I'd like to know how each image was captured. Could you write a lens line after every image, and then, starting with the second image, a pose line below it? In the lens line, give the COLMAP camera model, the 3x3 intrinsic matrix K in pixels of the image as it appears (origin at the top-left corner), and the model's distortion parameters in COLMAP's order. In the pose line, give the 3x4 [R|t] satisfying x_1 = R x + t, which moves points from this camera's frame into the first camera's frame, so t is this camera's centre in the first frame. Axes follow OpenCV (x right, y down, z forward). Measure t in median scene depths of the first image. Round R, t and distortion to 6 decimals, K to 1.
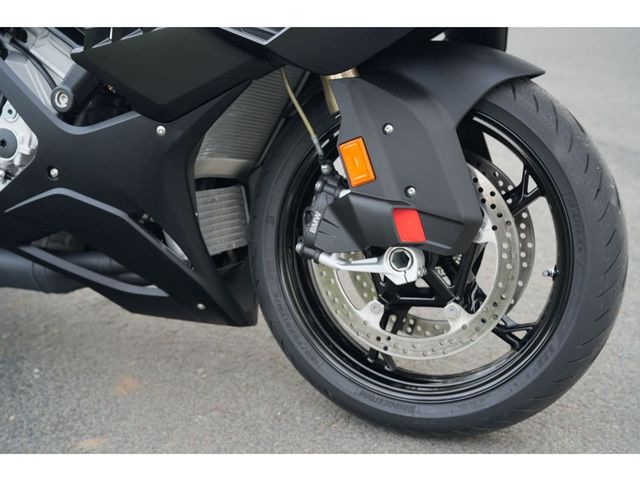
lens RADIAL K [[892.0, 0, 320.0], [0, 892.0, 240.0], [0, 0, 1]] dist [-0.160145, 1.219606]
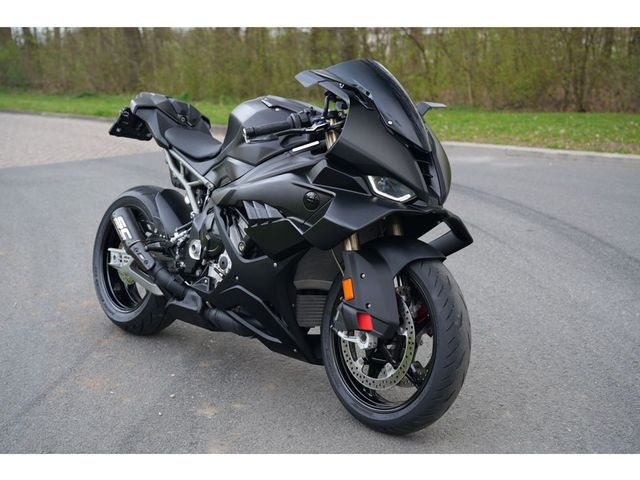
lens RADIAL K [[892.0, 0, 320.0], [0, 892.0, 240.0], [0, 0, 1]] dist [-0.160145, 1.219606]
pose [[0.897561, 0.096102, -0.430288, 0.844992], [-0.150974, 0.983946, -0.095166, 0.010410], [0.414235, 0.150379, 0.897661, -0.933755]]
